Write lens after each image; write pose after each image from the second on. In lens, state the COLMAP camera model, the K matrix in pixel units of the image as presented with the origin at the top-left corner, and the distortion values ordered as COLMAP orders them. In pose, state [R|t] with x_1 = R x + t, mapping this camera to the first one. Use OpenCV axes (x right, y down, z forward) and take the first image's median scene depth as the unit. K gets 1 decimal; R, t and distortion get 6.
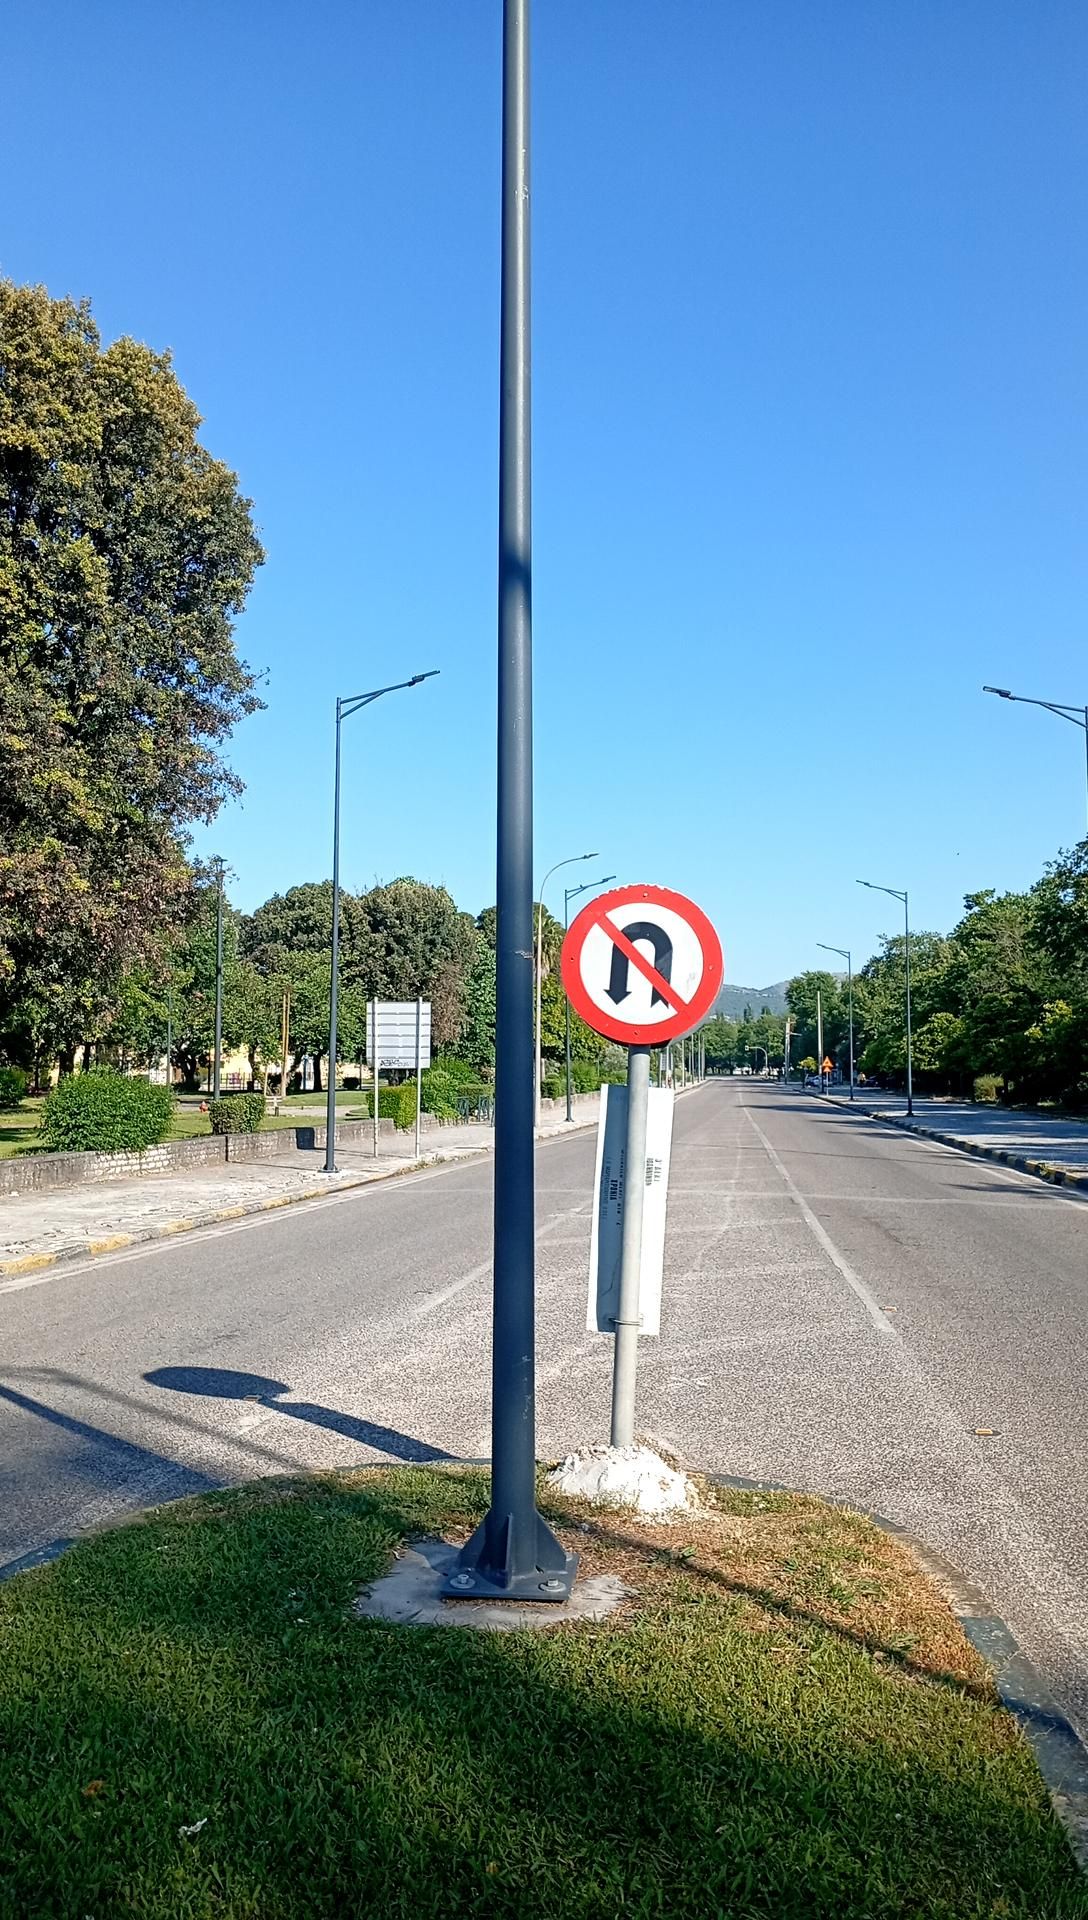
lens RADIAL K [[1476.0, 0, 544.0], [0, 1476.0, 960.0], [0, 0, 1]] dist [0.093352, -0.206026]
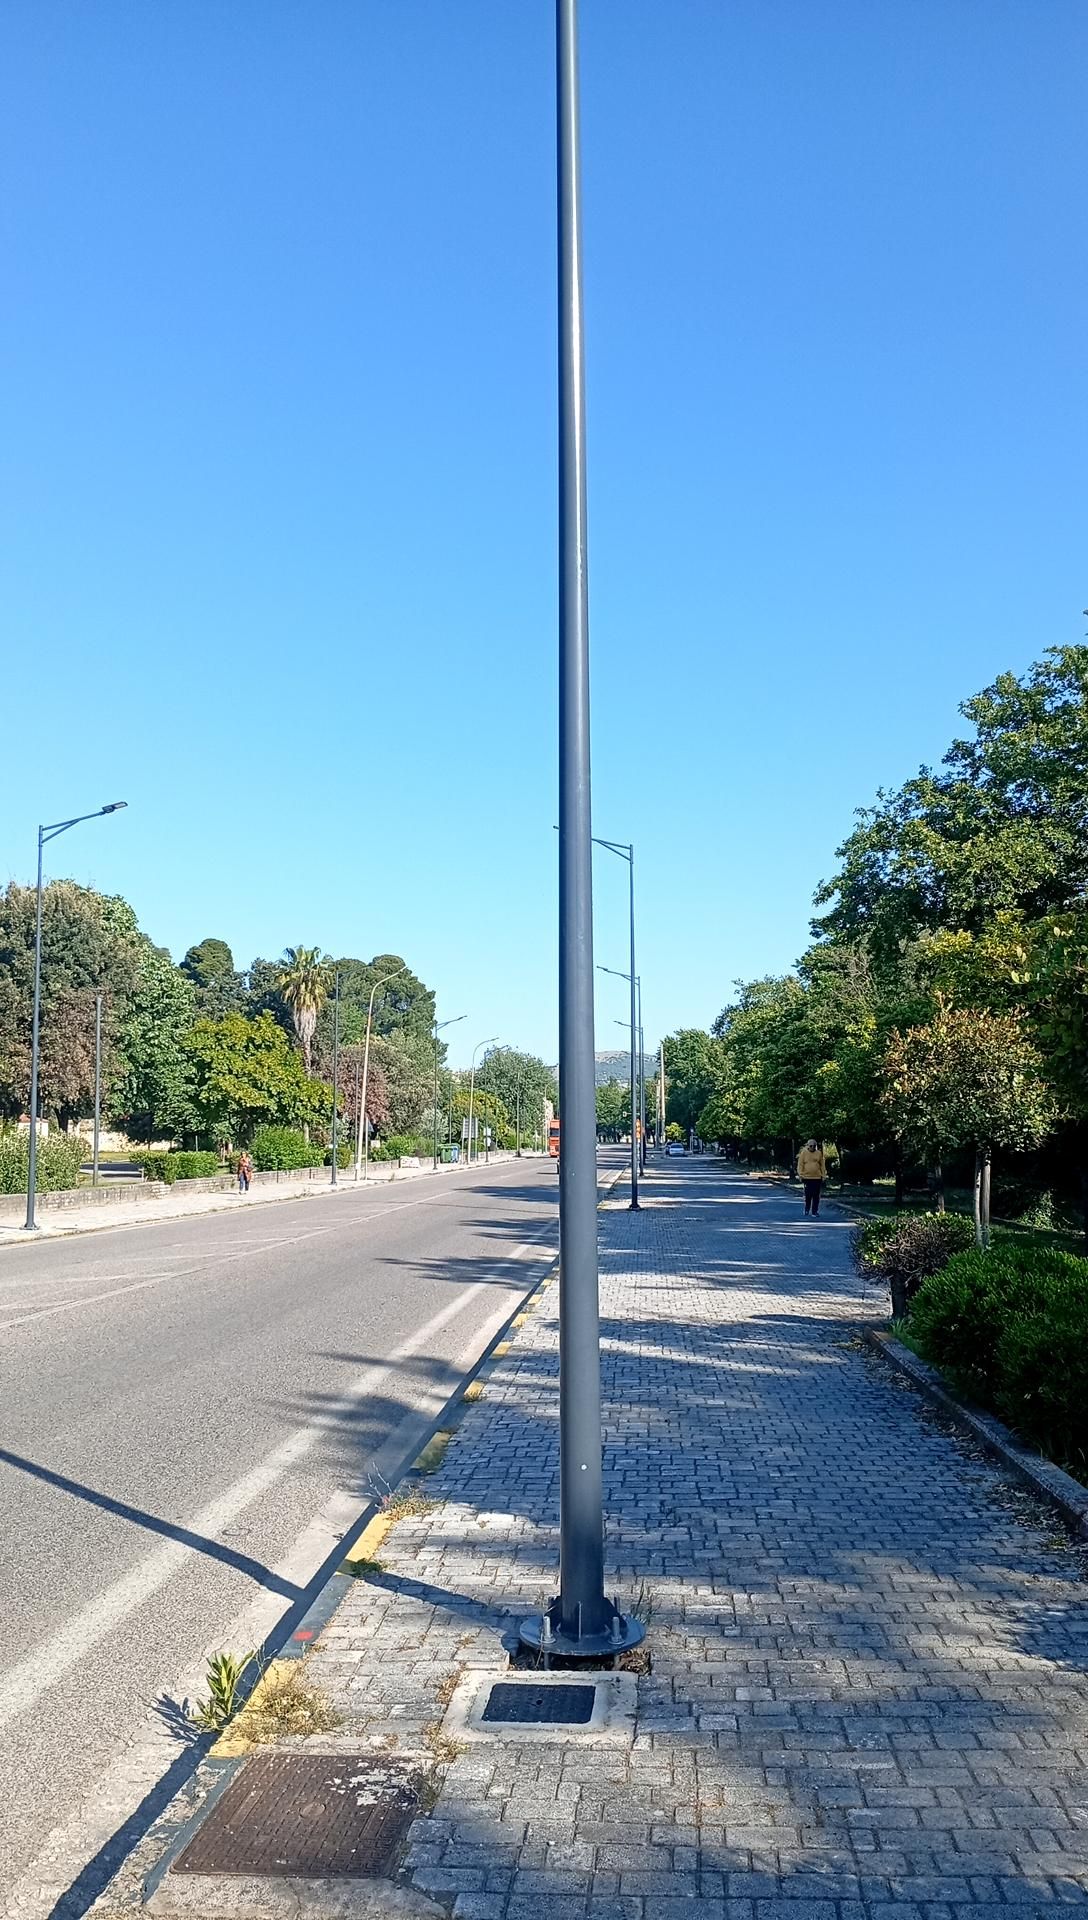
lens RADIAL K [[1476.0, 0, 544.0], [0, 1476.0, 960.0], [0, 0, 1]] dist [0.093352, -0.206026]
pose [[0.998169, 0.003127, 0.060412, 0.103140], [-0.000328, 0.998928, -0.046285, 0.018683], [-0.060492, 0.046181, 0.997100, 0.234043]]
